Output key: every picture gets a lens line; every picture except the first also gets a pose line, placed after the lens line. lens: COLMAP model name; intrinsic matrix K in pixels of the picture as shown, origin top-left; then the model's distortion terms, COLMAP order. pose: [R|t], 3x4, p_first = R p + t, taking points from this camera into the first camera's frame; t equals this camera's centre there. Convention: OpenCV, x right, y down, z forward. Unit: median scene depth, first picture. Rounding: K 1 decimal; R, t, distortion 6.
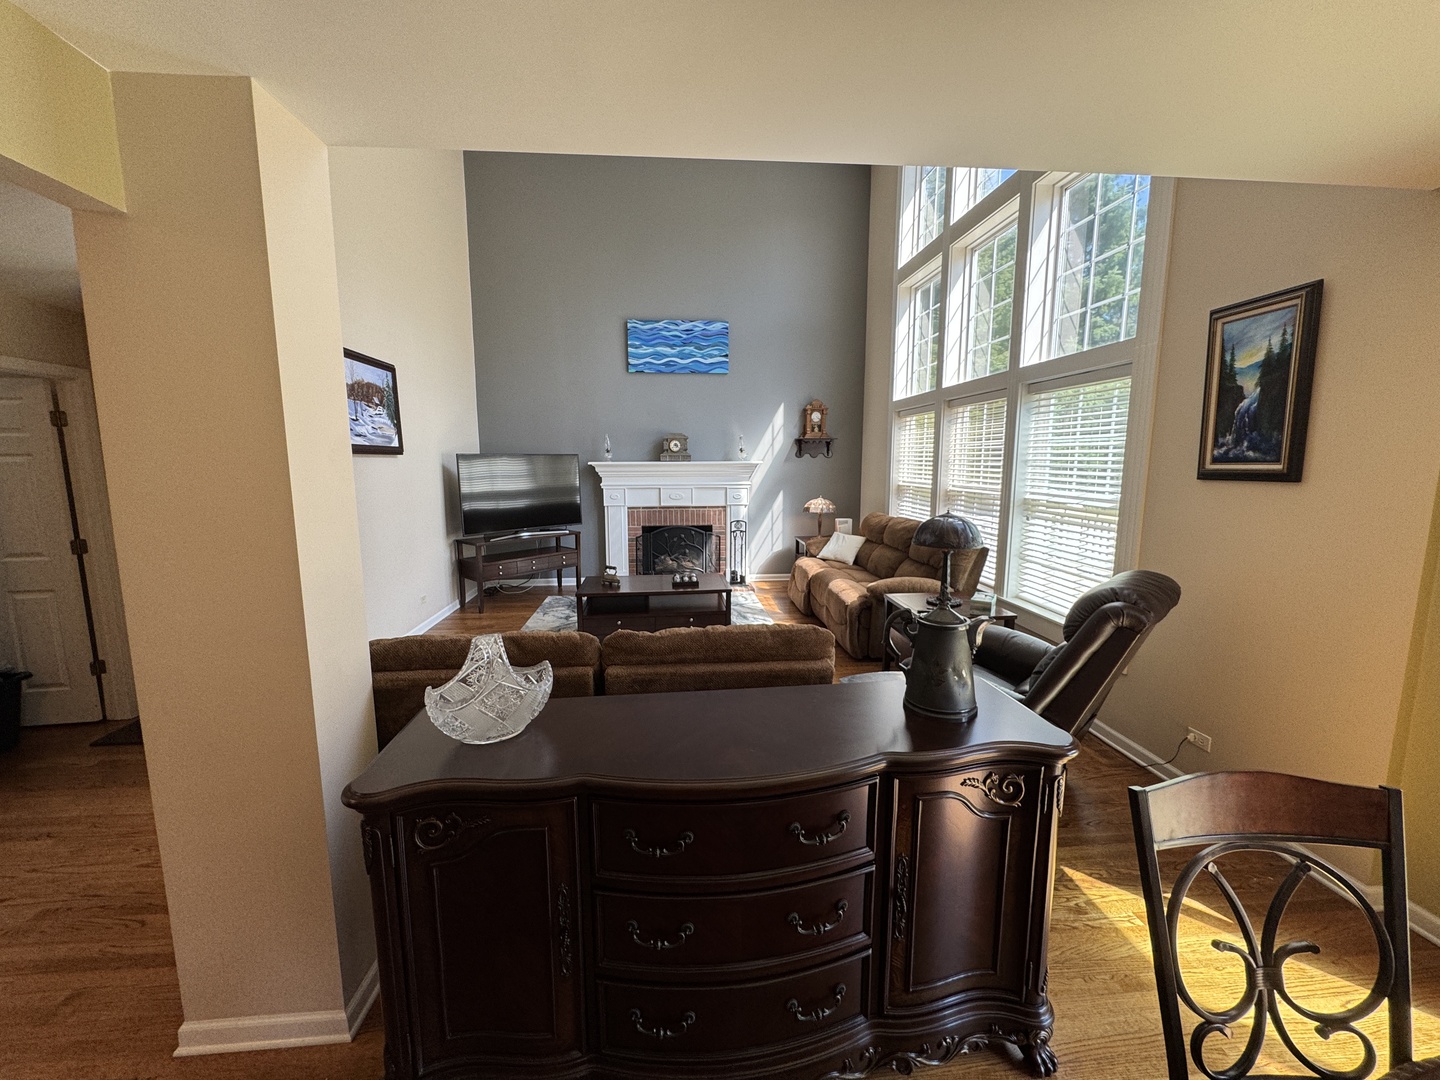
lens RADIAL K [[571.7, 0, 719.2], [0, 571.7, 536.8], [0, 0, 1]] dist [-0.003118, -0.000092]
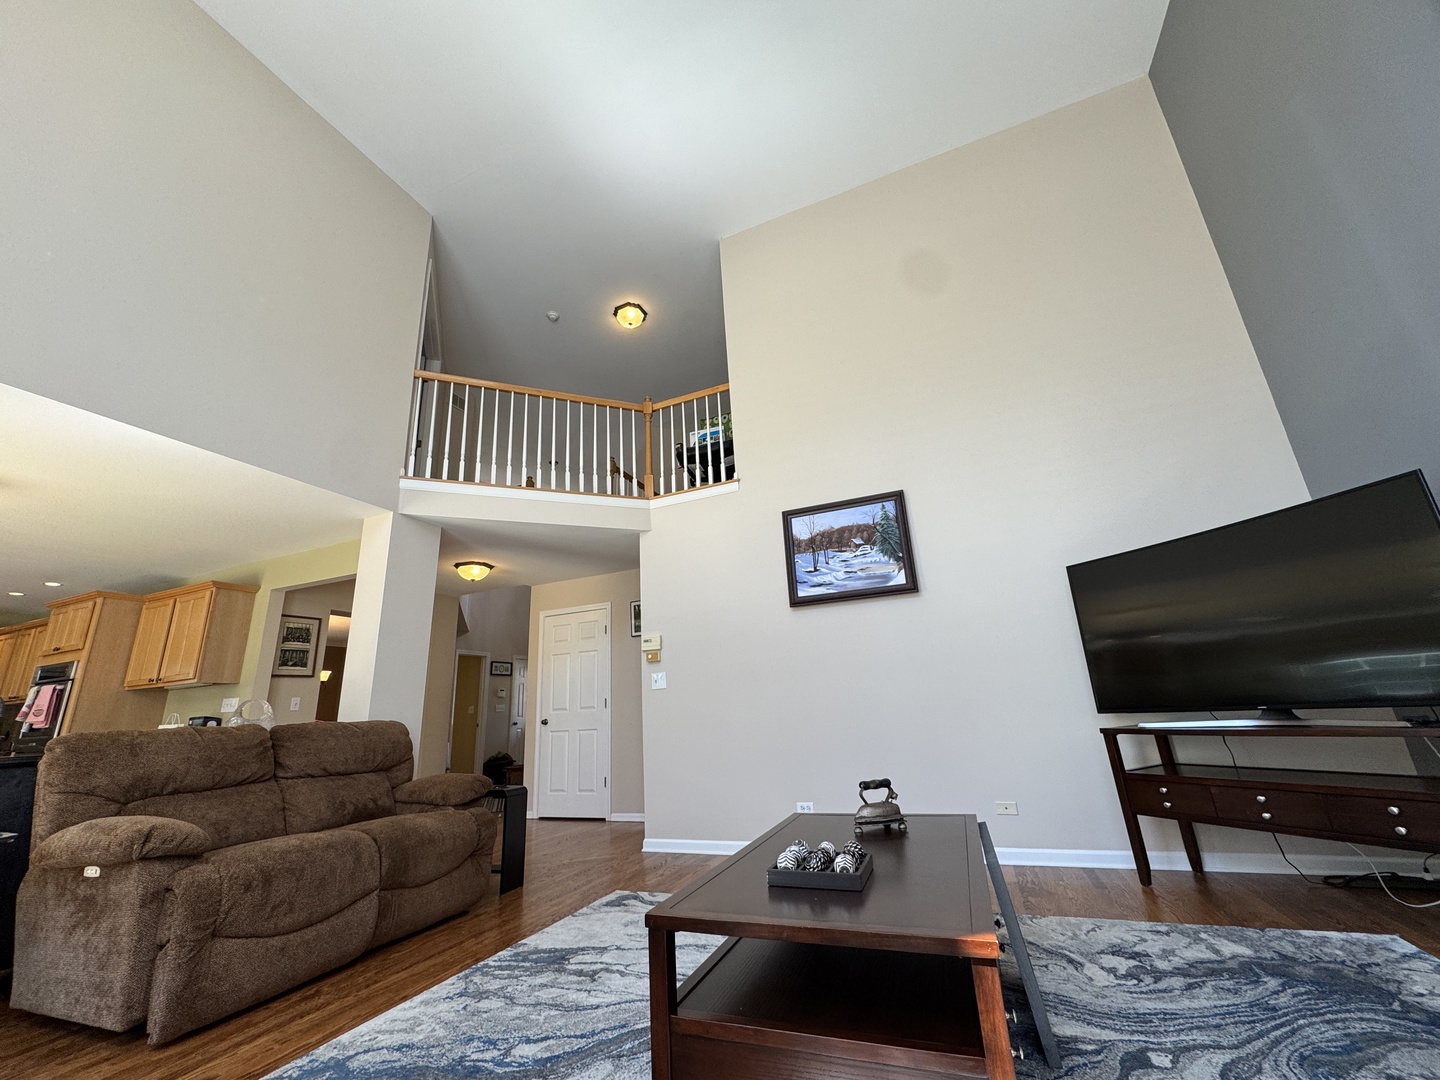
lens RADIAL K [[571.7, 0, 718.6], [0, 571.7, 536.2], [0, 0, 1]] dist [-0.003118, -0.000092]
pose [[-0.467836, -0.234072, -0.852256, 0.290301], [-0.063577, 0.970707, -0.231704, -0.019501], [0.881526, -0.054215, -0.469013, 1.243172]]
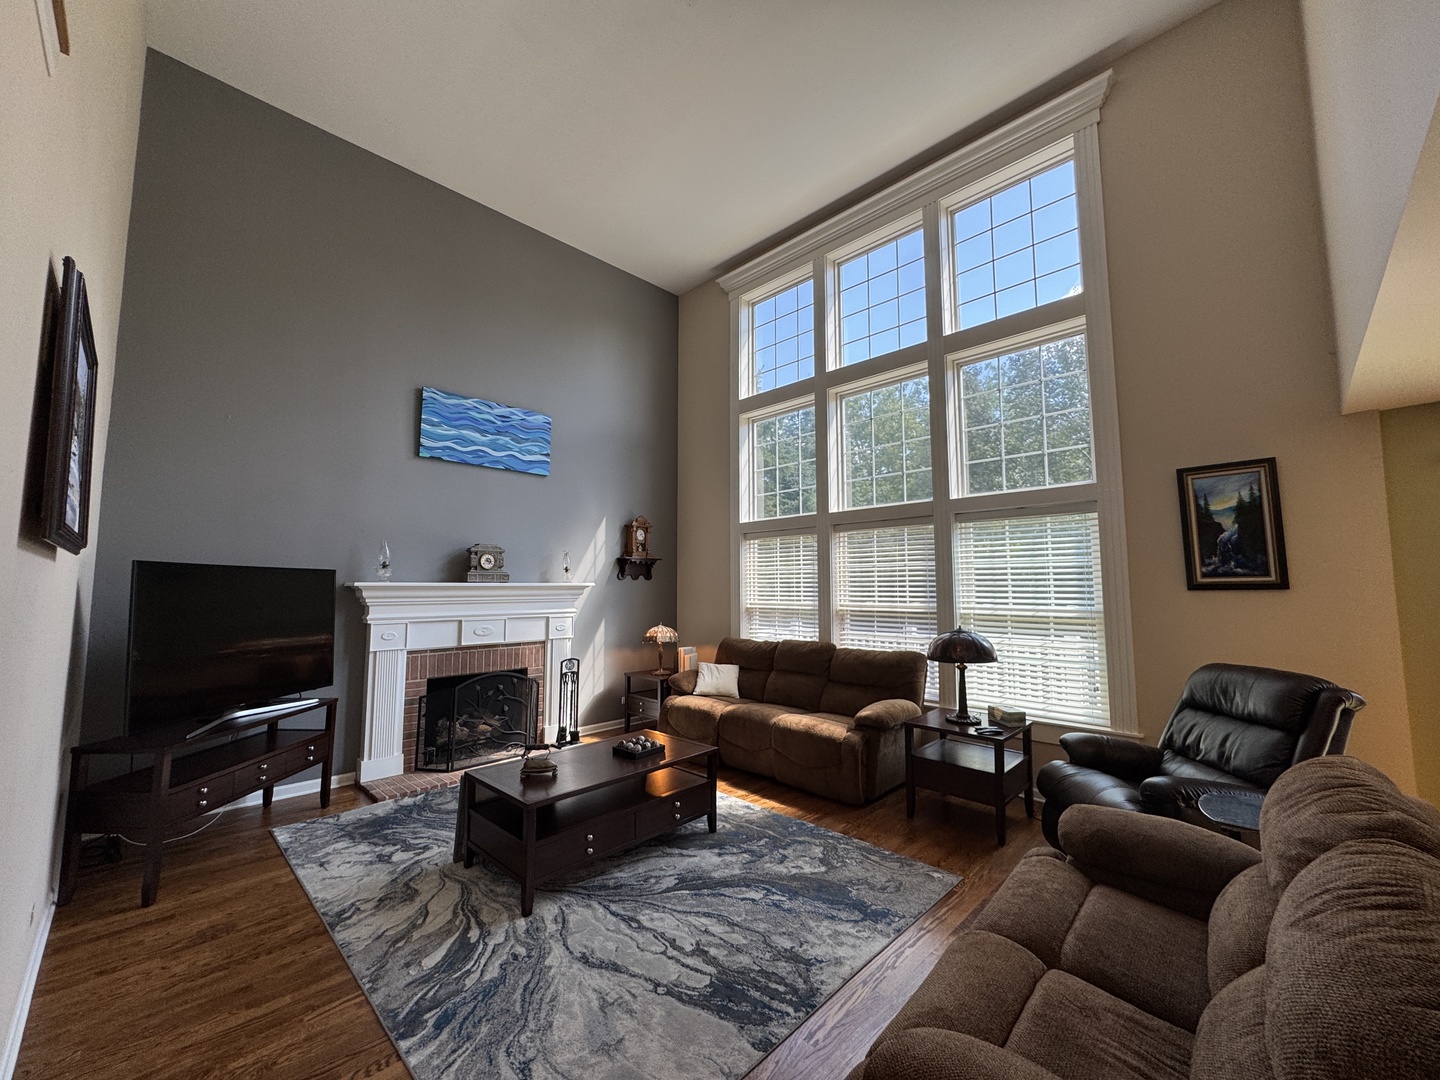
lens RADIAL K [[571.7, 0, 718.1], [0, 571.7, 536.5], [0, 0, 1]] dist [-0.003118, -0.000092]
pose [[0.762781, 0.059718, 0.643893, -0.510423], [0.087008, 0.977194, -0.193704, -0.036266], [-0.640776, 0.203777, 0.740190, 0.415403]]
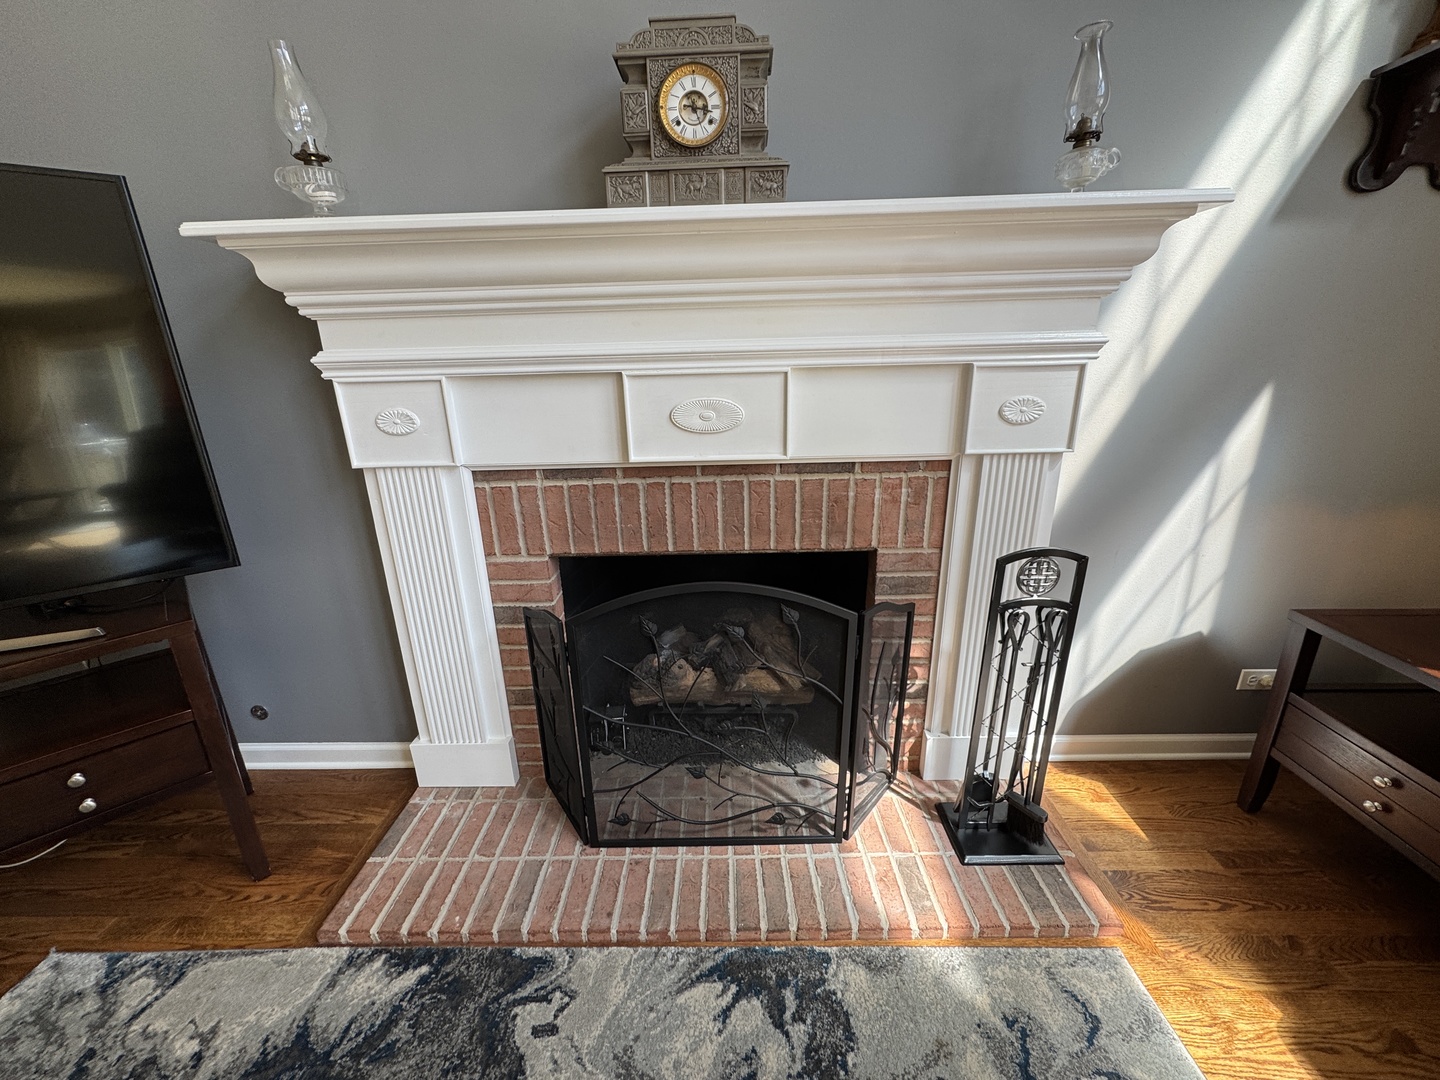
lens RADIAL K [[571.7, 0, 717.8], [0, 571.7, 537.7], [0, 0, 1]] dist [-0.003118, -0.000092]
pose [[0.994822, 0.011135, -0.101021, -0.080622], [0.006793, 0.984472, 0.175409, -0.102591], [0.101406, -0.175187, 0.979299, 1.284674]]
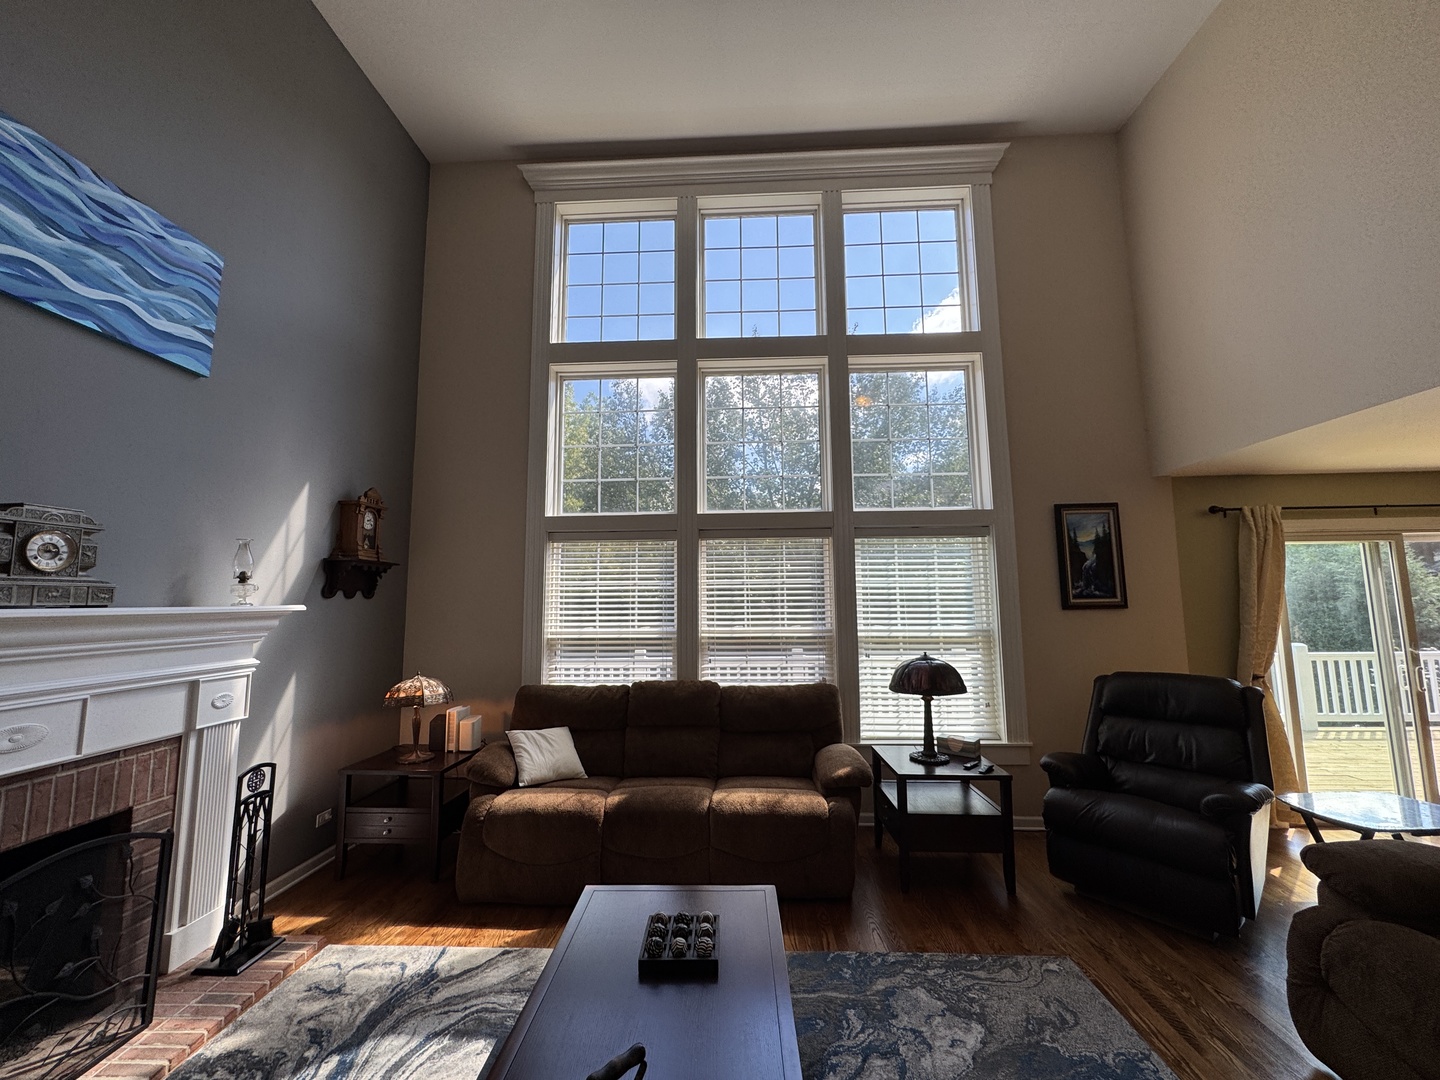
lens RADIAL K [[571.7, 0, 717.8], [0, 571.7, 536.3], [0, 0, 1]] dist [-0.003118, -0.000092]
pose [[0.133710, 0.116092, 0.984197, -0.484210], [0.141424, 0.980715, -0.134894, -0.130005], [-0.980878, 0.157226, 0.114713, 1.016418]]
